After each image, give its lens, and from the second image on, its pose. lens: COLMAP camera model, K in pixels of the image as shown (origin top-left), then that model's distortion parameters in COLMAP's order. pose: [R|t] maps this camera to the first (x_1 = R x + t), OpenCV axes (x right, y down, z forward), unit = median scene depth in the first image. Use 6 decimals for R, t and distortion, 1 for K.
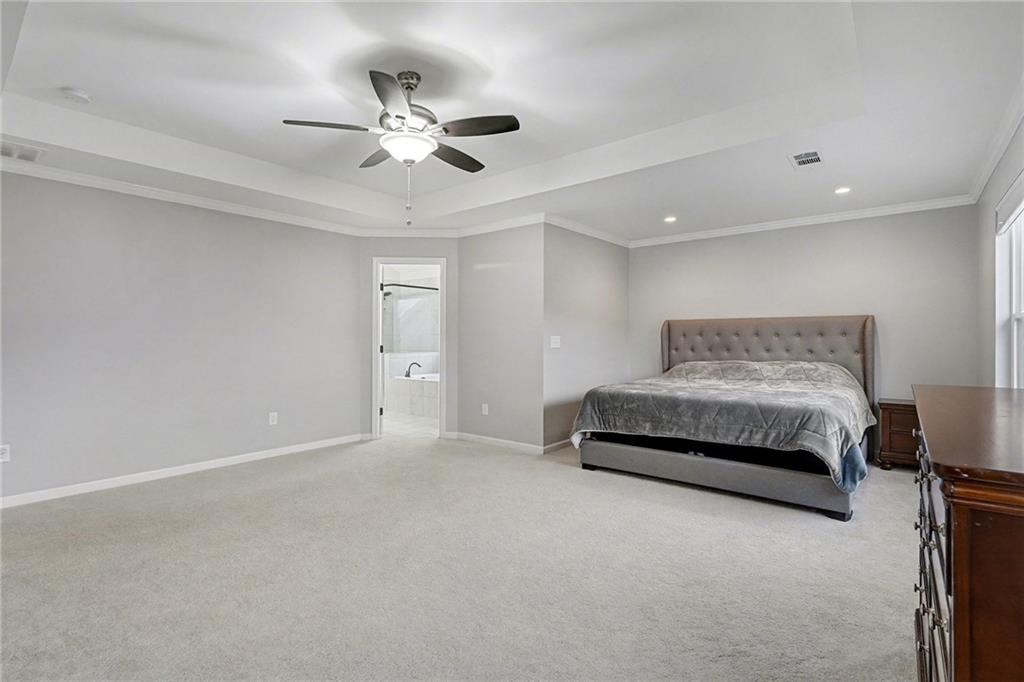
lens RADIAL K [[484.9, 0, 511.8], [0, 484.9, 336.0], [0, 0, 1]] dist [-0.001816, 0.000144]
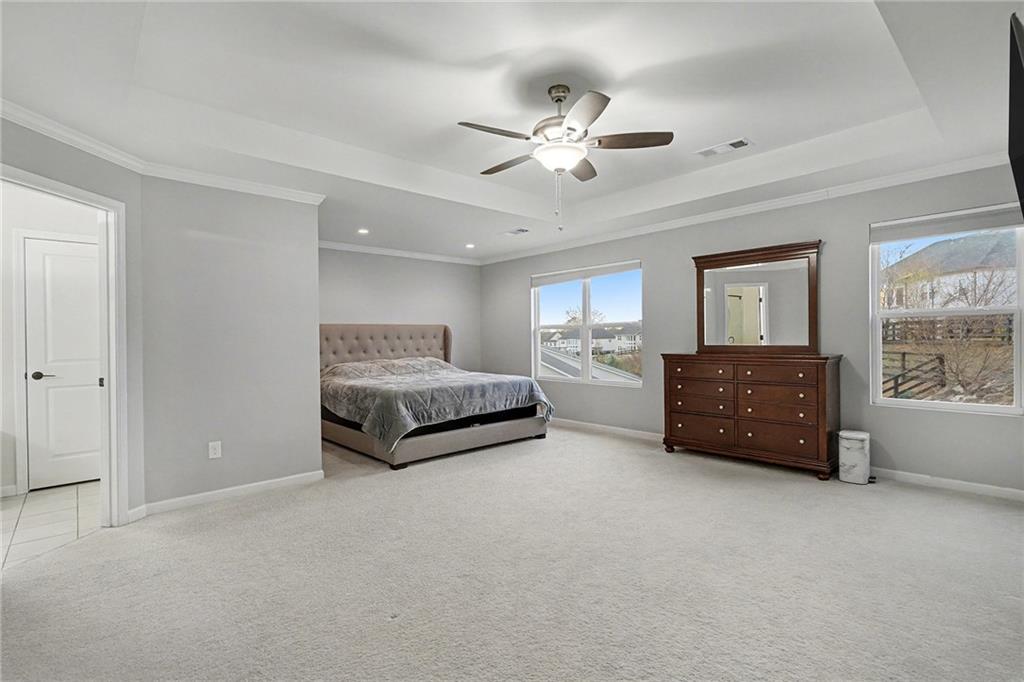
lens RADIAL K [[484.9, 0, 512.3], [0, 484.9, 339.9], [0, 0, 1]] dist [-0.001816, 0.000144]
pose [[0.146834, -0.003834, 0.989154, -0.691059], [0.014583, 0.999892, 0.001710, 0.004424], [-0.989054, 0.014173, 0.146874, 0.517090]]
